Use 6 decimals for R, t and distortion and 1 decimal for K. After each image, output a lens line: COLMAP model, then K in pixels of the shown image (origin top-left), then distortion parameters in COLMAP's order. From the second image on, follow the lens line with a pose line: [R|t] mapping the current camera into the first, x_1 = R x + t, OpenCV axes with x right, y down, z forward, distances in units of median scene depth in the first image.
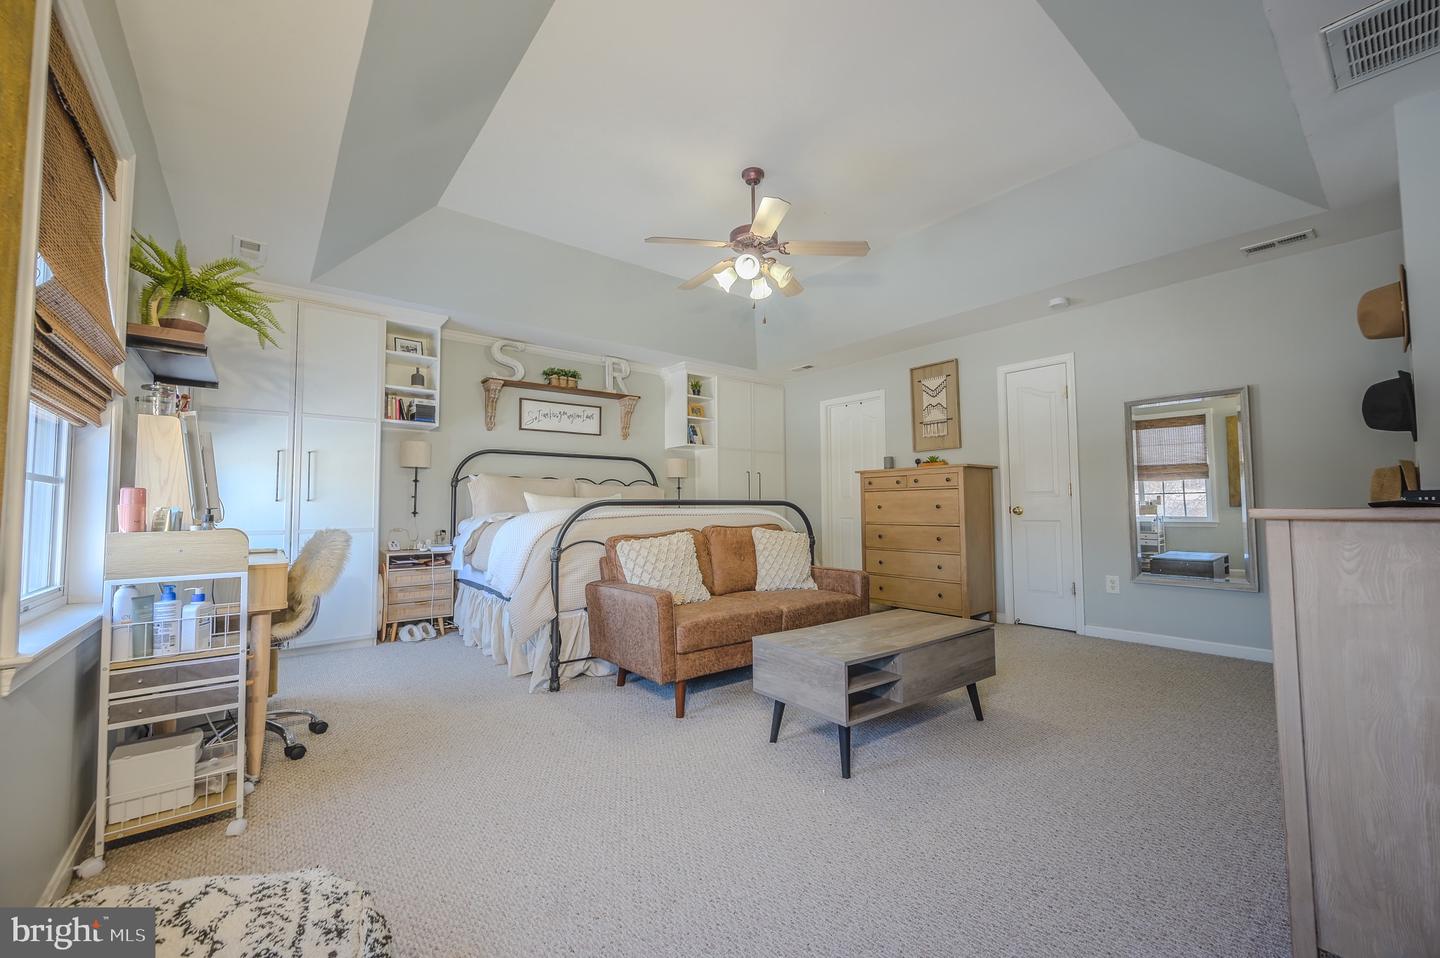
lens RADIAL K [[580.9, 0, 728.2], [0, 580.9, 506.9], [0, 0, 1]] dist [-0.000485, 0.000084]
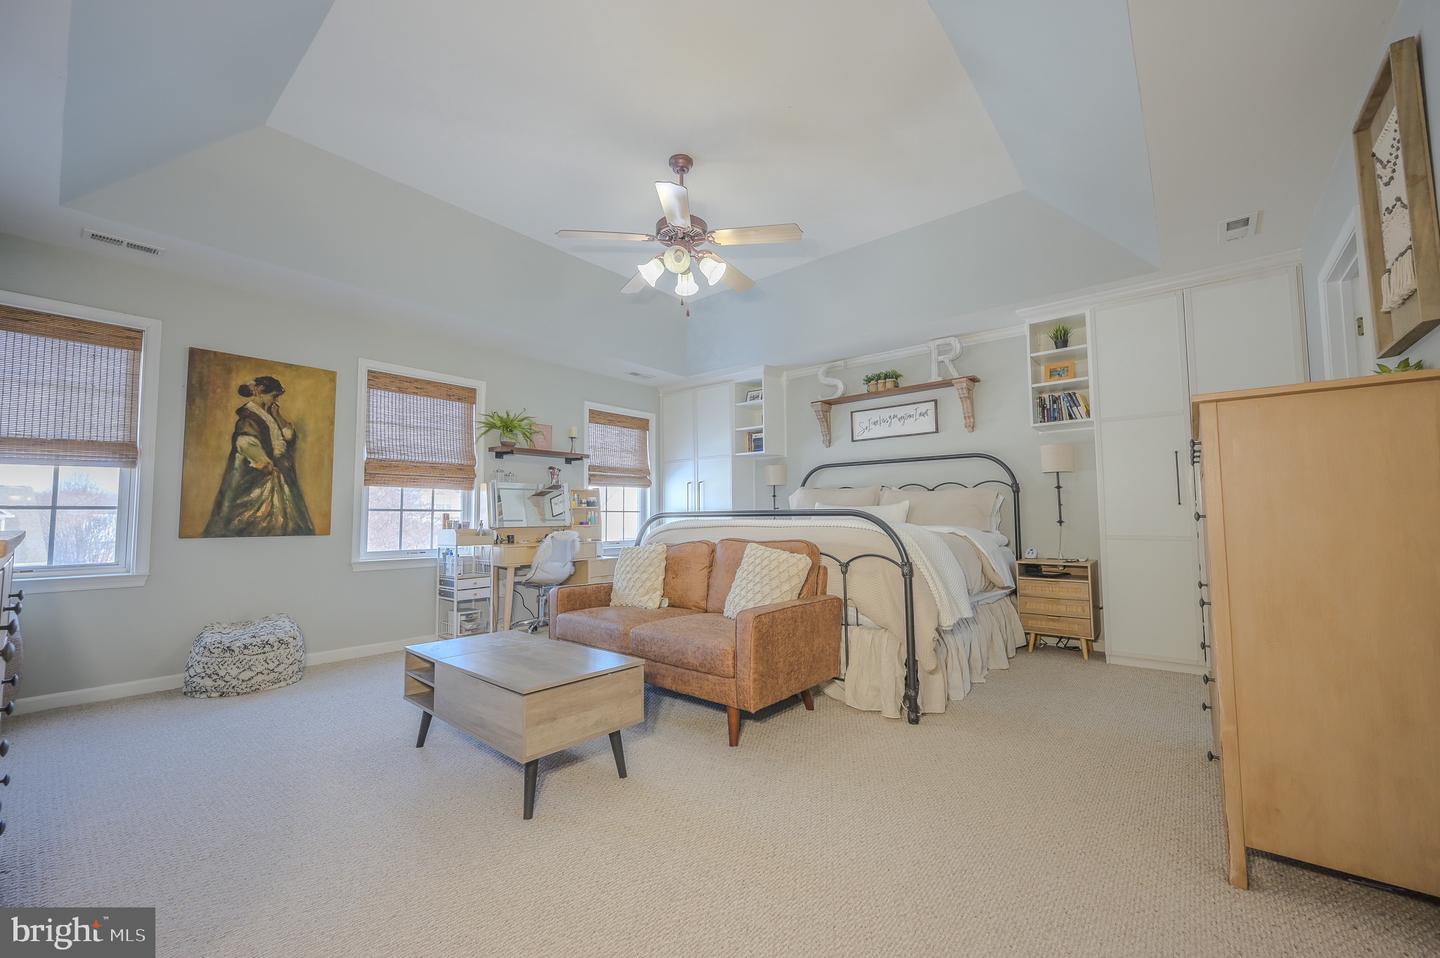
lens RADIAL K [[570.7, 0, 720.0], [0, 570.7, 479.0], [0, 0, 1]] dist [-0.001965, 0.000450]
pose [[0.191439, -0.066452, -0.979252, 0.578563], [0.005536, 0.997763, -0.066626, -0.000893], [0.981489, 0.007333, 0.191379, 0.566134]]
